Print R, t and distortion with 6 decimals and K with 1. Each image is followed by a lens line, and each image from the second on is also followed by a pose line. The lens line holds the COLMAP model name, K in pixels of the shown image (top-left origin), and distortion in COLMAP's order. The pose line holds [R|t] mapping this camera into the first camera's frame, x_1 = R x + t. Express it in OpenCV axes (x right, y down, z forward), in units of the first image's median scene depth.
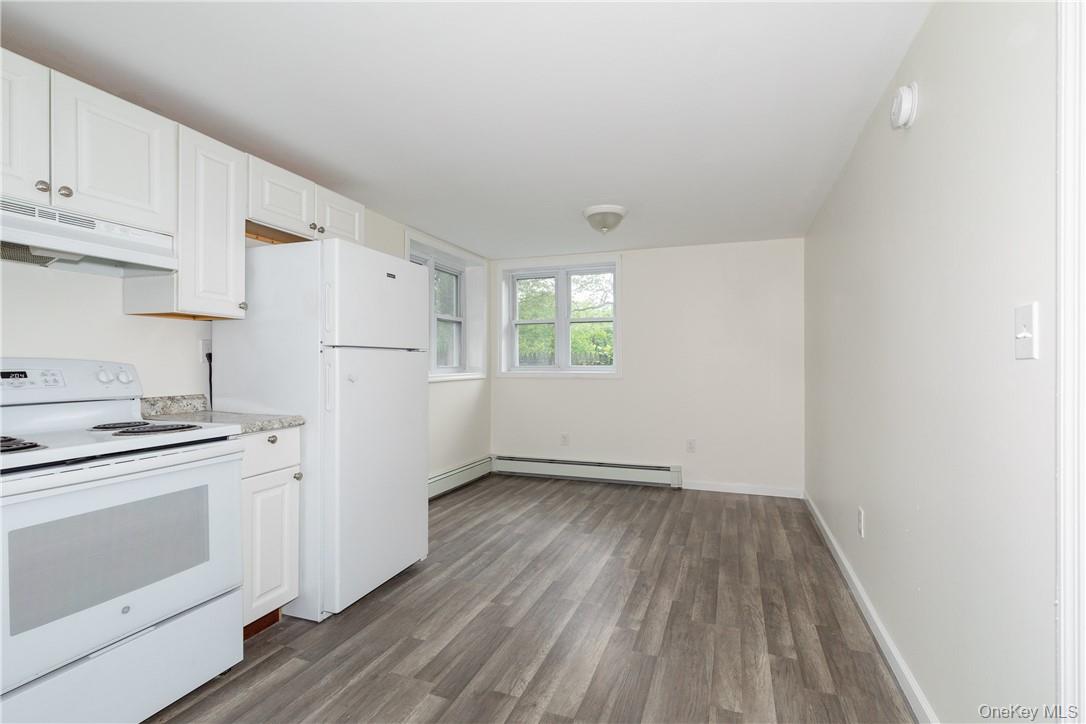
lens RADIAL K [[484.7, 0, 543.0], [0, 484.7, 362.0], [0, 0, 1]] dist [0.002776, 0.000529]
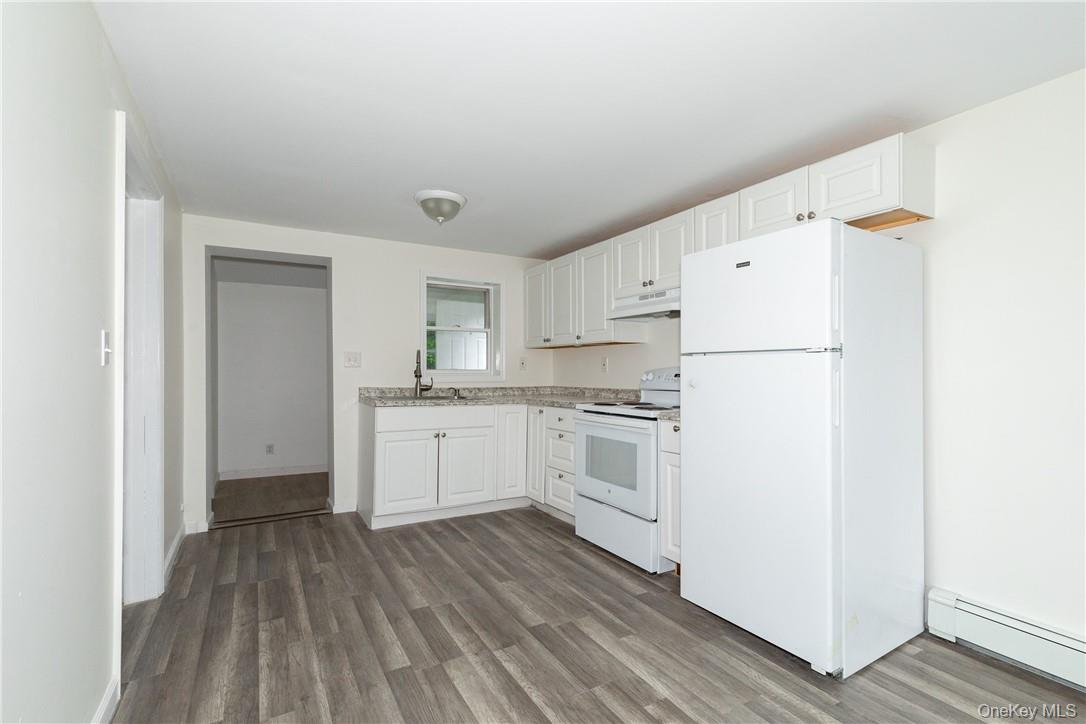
lens RADIAL K [[505.0, 0, 561.5], [0, 505.0, 362.4], [0, 0, 1]] dist [0.000787, -0.000112]
pose [[-0.607445, -0.010694, -0.794290, 0.697533], [0.002033, 0.999885, -0.015017, 0.003439], [0.794359, -0.010737, -0.607354, 1.577126]]
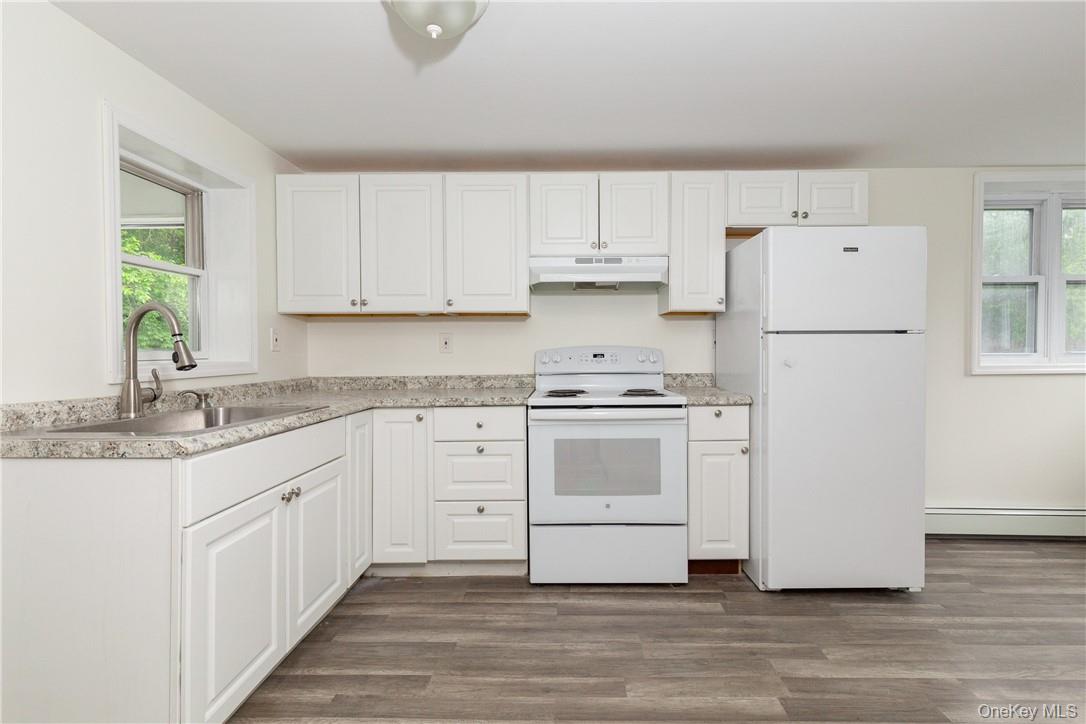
lens RADIAL K [[496.9, 0, 573.7], [0, 496.9, 355.3], [0, 0, 1]] dist [0.004453, 0.000879]
pose [[0.358983, 0.011415, -0.933274, 0.441492], [0.005986, 0.999876, 0.014532, -0.001365], [0.933325, -0.010803, 0.358870, 0.242569]]
